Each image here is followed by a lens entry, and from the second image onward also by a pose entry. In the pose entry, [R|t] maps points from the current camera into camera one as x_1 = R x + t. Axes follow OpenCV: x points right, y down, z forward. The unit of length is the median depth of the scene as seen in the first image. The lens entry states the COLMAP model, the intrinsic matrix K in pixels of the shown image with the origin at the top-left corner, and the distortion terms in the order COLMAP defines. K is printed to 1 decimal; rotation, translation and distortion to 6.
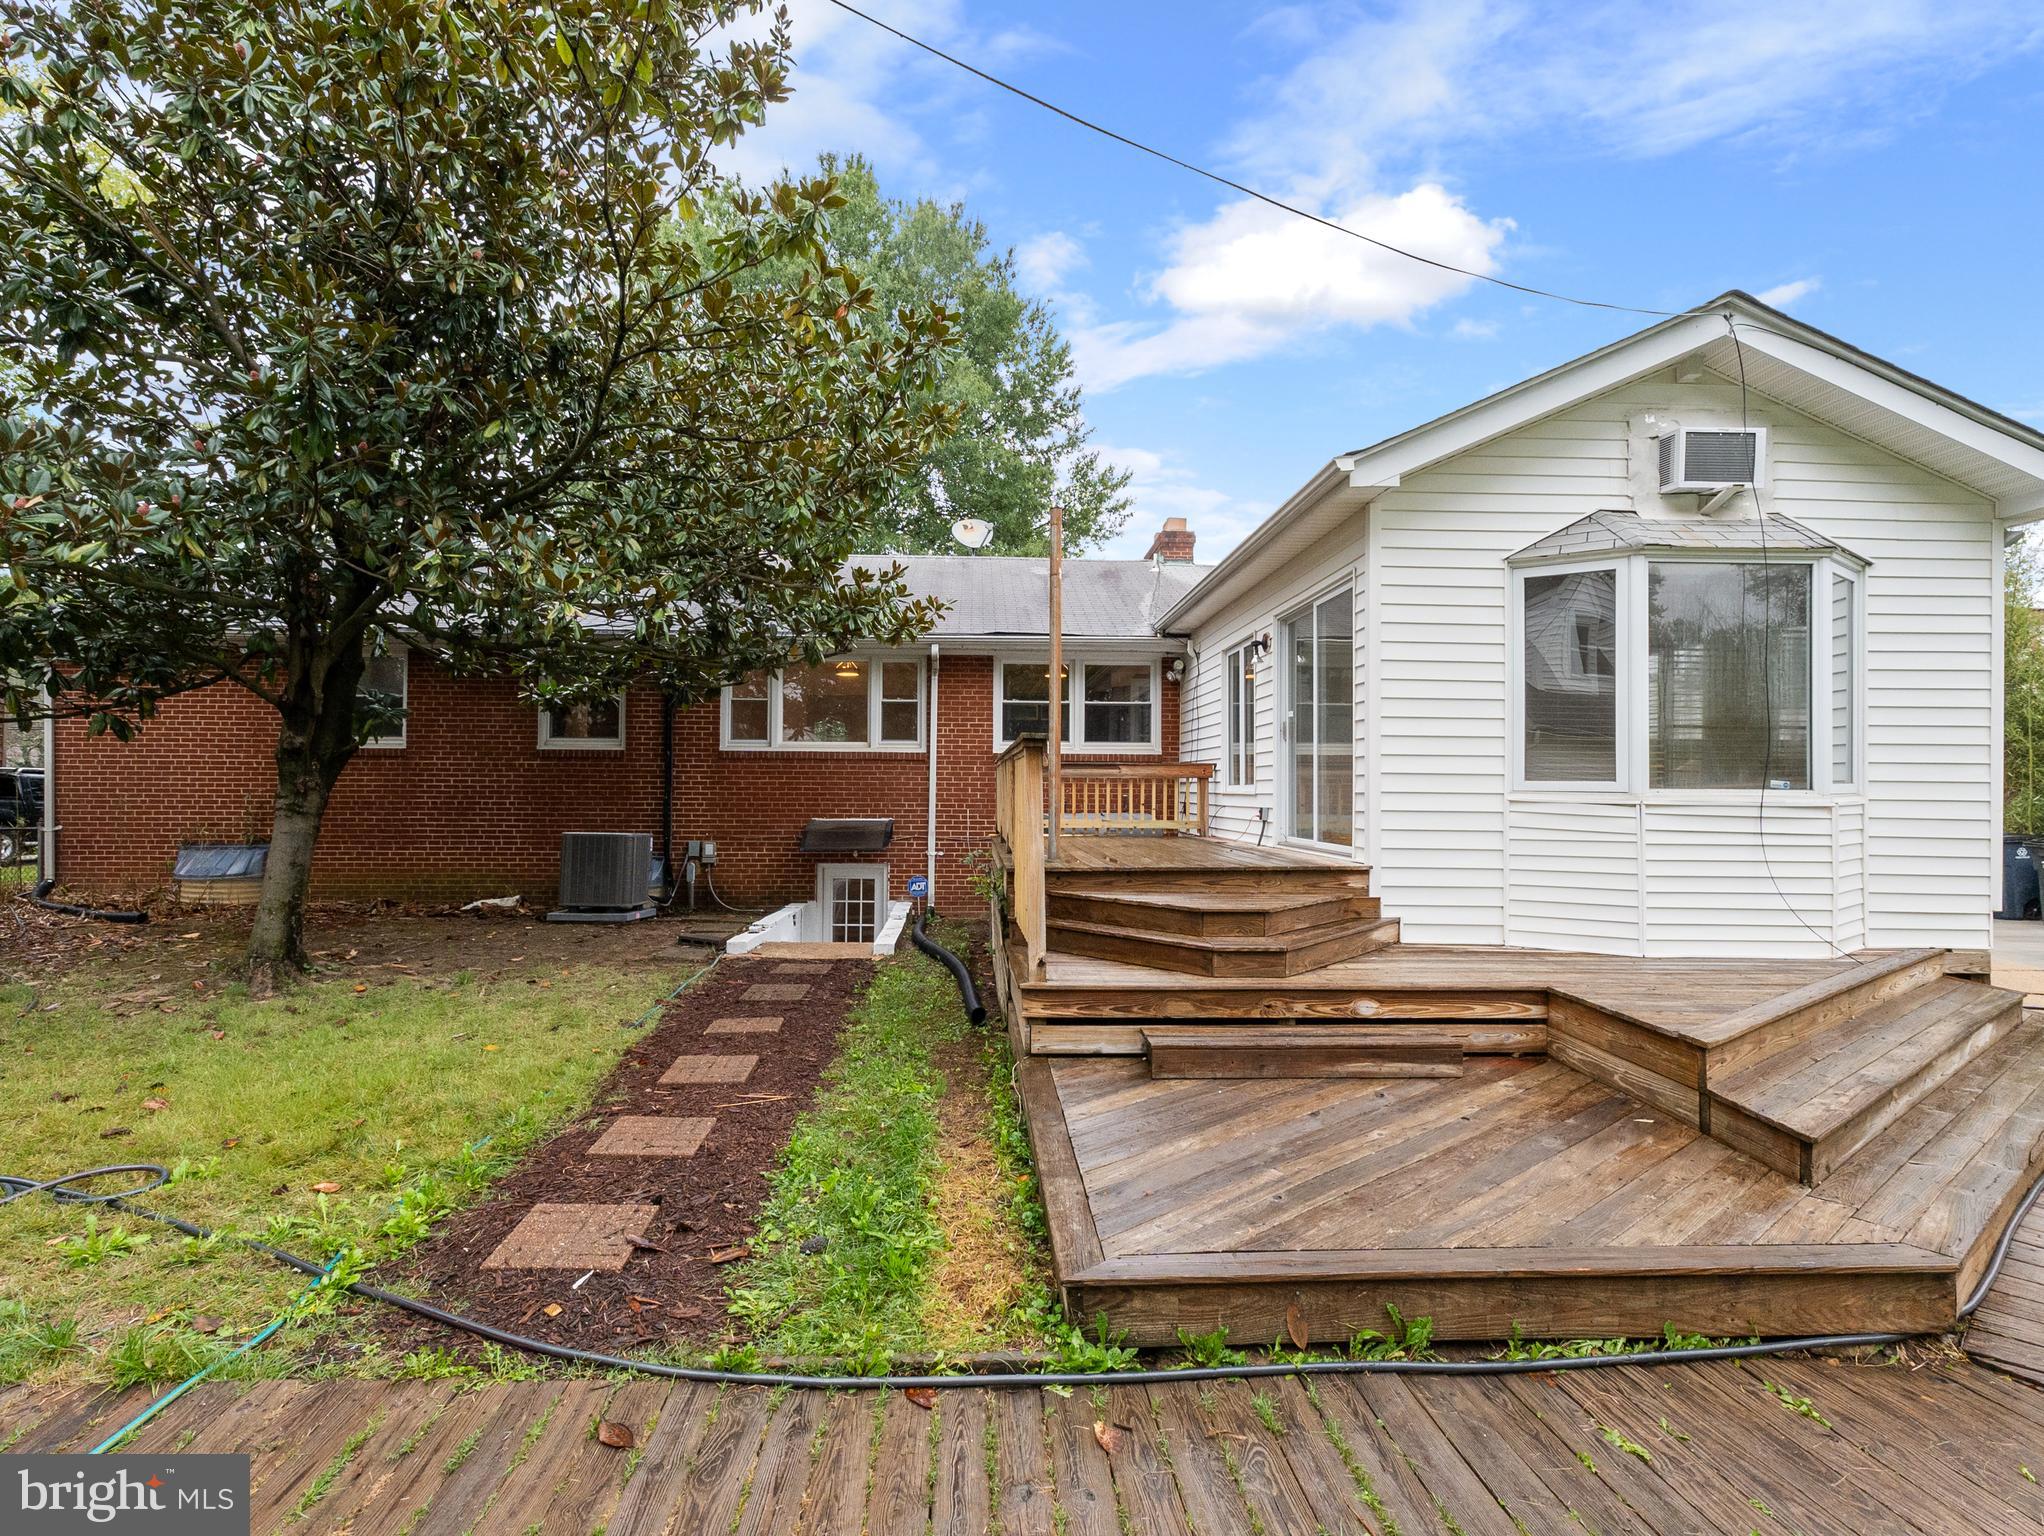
lens RADIAL K [[987.4, 0, 1022.0], [0, 987.4, 768.0], [0, 0, 1]] dist [-0.002530, 0.000032]
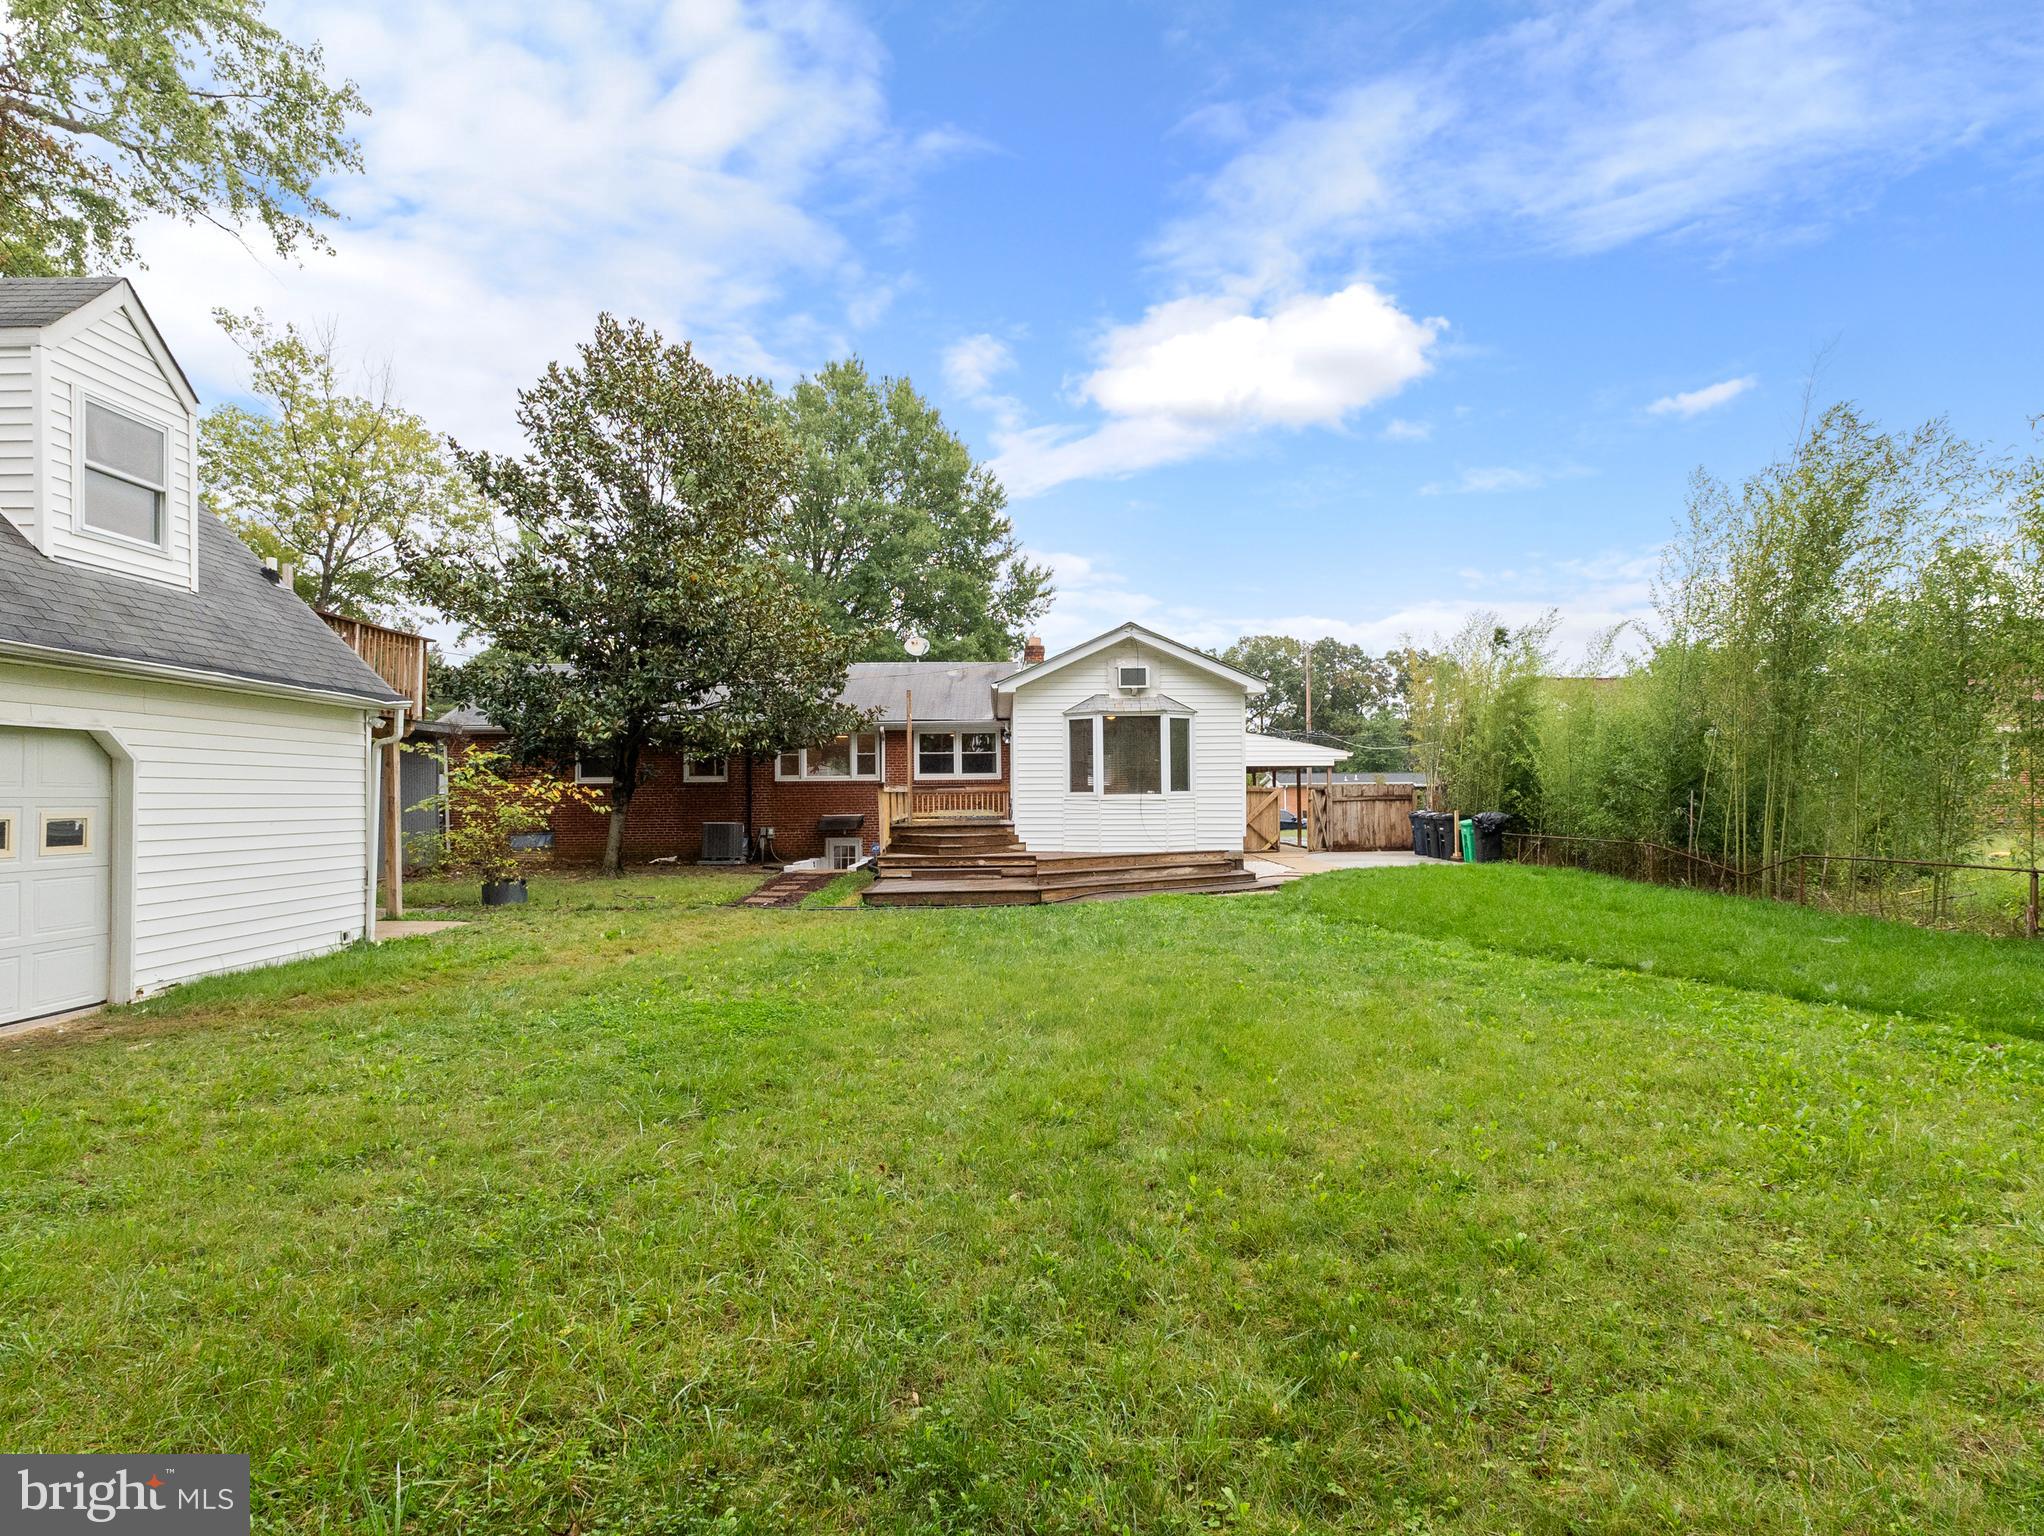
lens RADIAL K [[992.1, 0, 1022.0], [0, 992.1, 768.0], [0, 0, 1]] dist [0.003907, 0.001039]
pose [[0.999509, -0.018023, -0.025615, 0.233245], [0.017785, 0.999797, -0.009478, -0.016578], [0.025781, 0.009018, 0.999627, -0.950777]]
